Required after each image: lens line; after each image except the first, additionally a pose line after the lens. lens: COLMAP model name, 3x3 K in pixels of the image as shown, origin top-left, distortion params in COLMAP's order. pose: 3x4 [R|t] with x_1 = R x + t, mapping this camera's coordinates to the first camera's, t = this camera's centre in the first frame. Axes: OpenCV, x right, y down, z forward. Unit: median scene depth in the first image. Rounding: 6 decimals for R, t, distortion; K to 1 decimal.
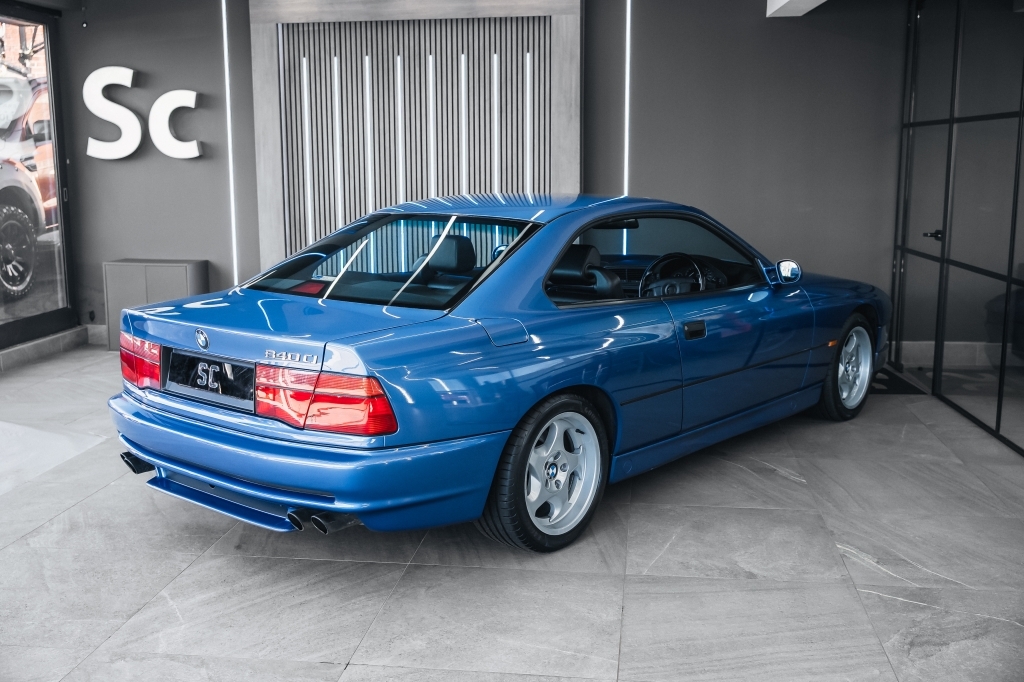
lens RADIAL K [[1062.2, 0, 507.3], [0, 1062.2, 342.4], [0, 0, 1]] dist [-0.002682, 0.012878]
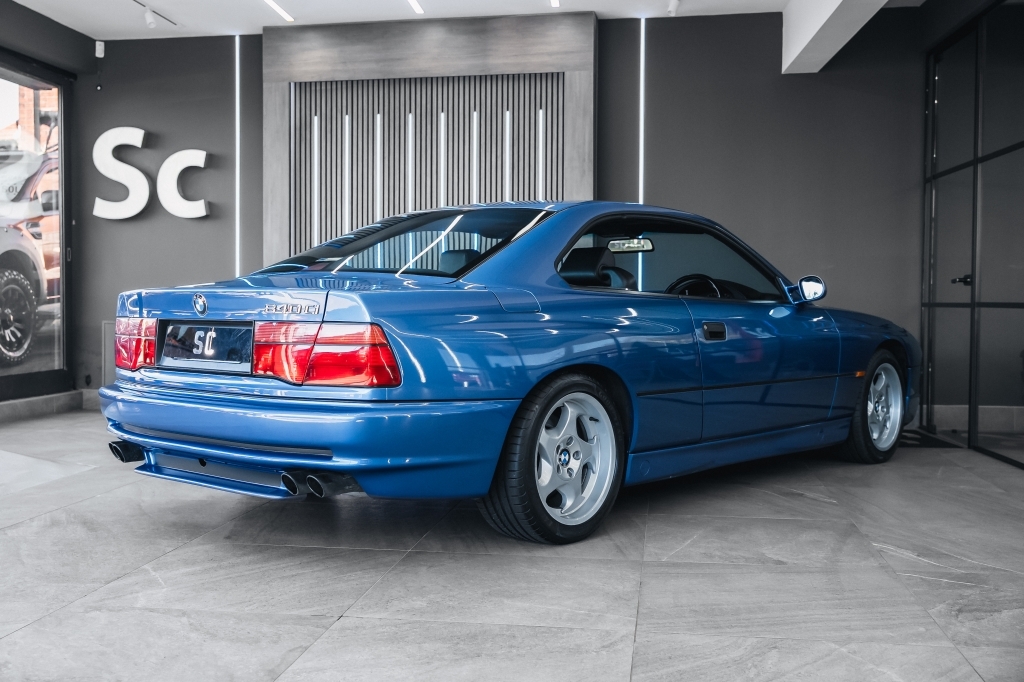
lens RADIAL K [[1098.9, 0, 493.2], [0, 1098.9, 339.4], [0, 0, 1]] dist [0.000590, 0.000357]
pose [[0.999703, 0.009355, -0.022504, 0.000298], [-0.012290, 0.990900, -0.134038, 0.107334], [0.021045, 0.134275, 0.990721, 0.016652]]
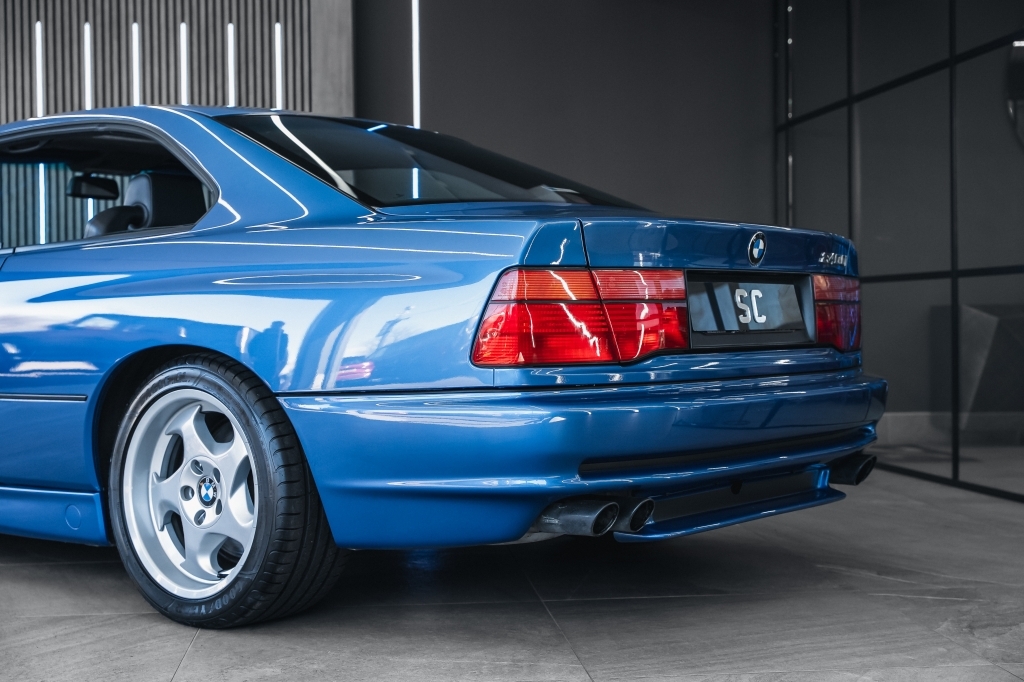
lens RADIAL K [[1494.8, 0, 512.0], [0, 1494.8, 341.0], [0, 0, 1]] dist [0.010114, 0.059096]
pose [[0.972725, -0.010427, 0.231727, -0.086132], [0.046748, 0.987304, -0.151809, 0.135134], [-0.227202, 0.158502, 0.960862, 0.044122]]
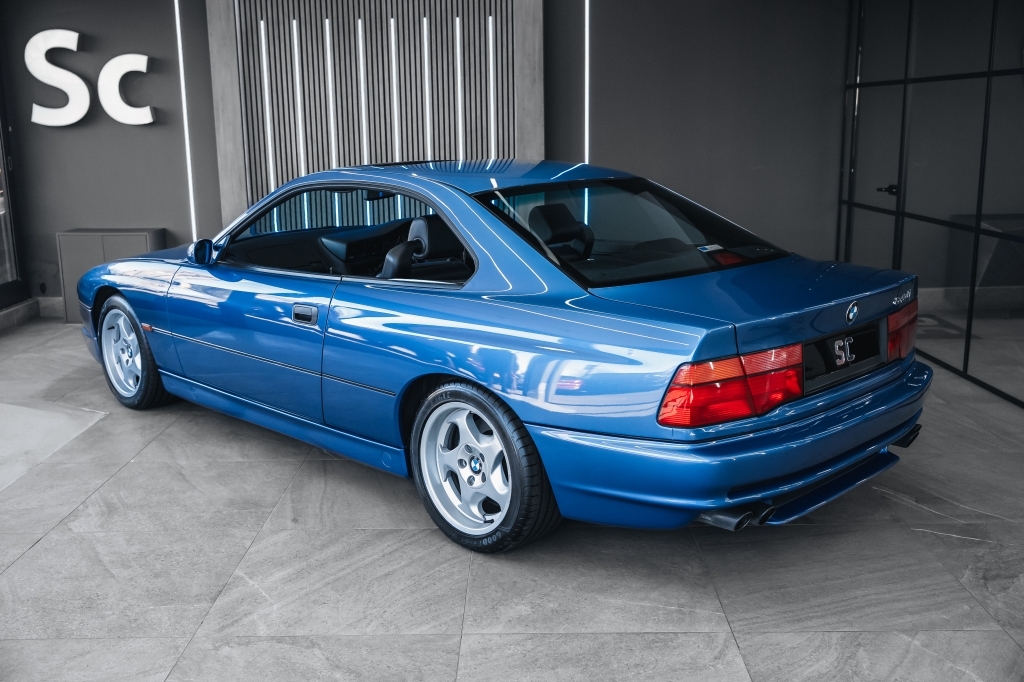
lens RADIAL K [[1012.7, 0, 512.0], [0, 1012.7, 341.0], [0, 0, 1]] dist [0.001055, -0.001428]
pose [[0.992601, -0.035078, 0.116242, -0.114562], [0.030163, 0.998586, 0.043783, -0.006511], [-0.117613, -0.039953, 0.992255, 0.035929]]
